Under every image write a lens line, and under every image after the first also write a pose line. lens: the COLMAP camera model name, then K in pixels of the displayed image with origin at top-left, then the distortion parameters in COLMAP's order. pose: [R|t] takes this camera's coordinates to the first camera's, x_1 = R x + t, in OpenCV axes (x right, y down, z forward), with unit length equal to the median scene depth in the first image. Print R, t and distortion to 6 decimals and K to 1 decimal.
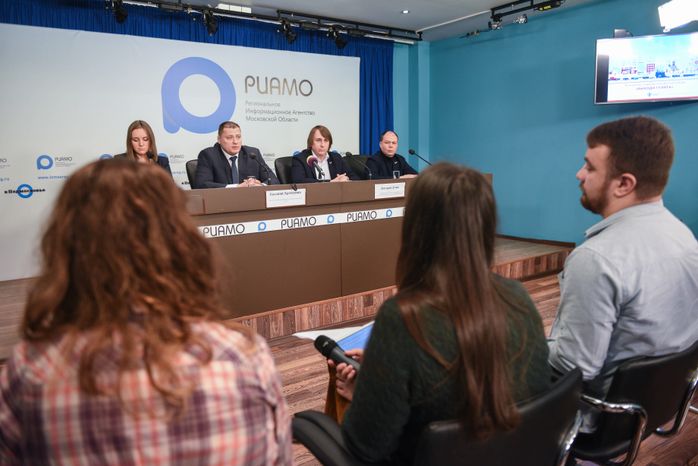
lens RADIAL K [[515.3, 0, 351.7], [0, 515.3, 243.7], [0, 0, 1]] dist [-0.021490, -0.027328]
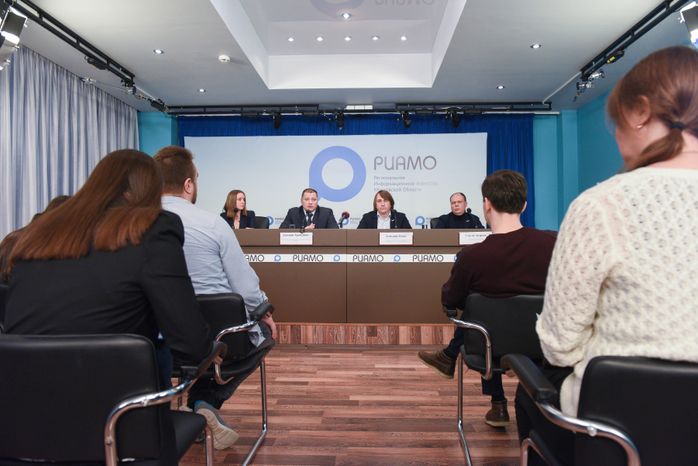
lens RADIAL K [[487.8, 0, 350.0], [0, 487.8, 241.4], [0, 0, 1]] dist [-0.014289, -0.020684]
pose [[0.794007, 0.017311, -0.607663, 0.680480], [-0.119519, 0.984530, -0.128123, 0.058522], [0.596044, 0.174357, 0.783792, 0.075173]]
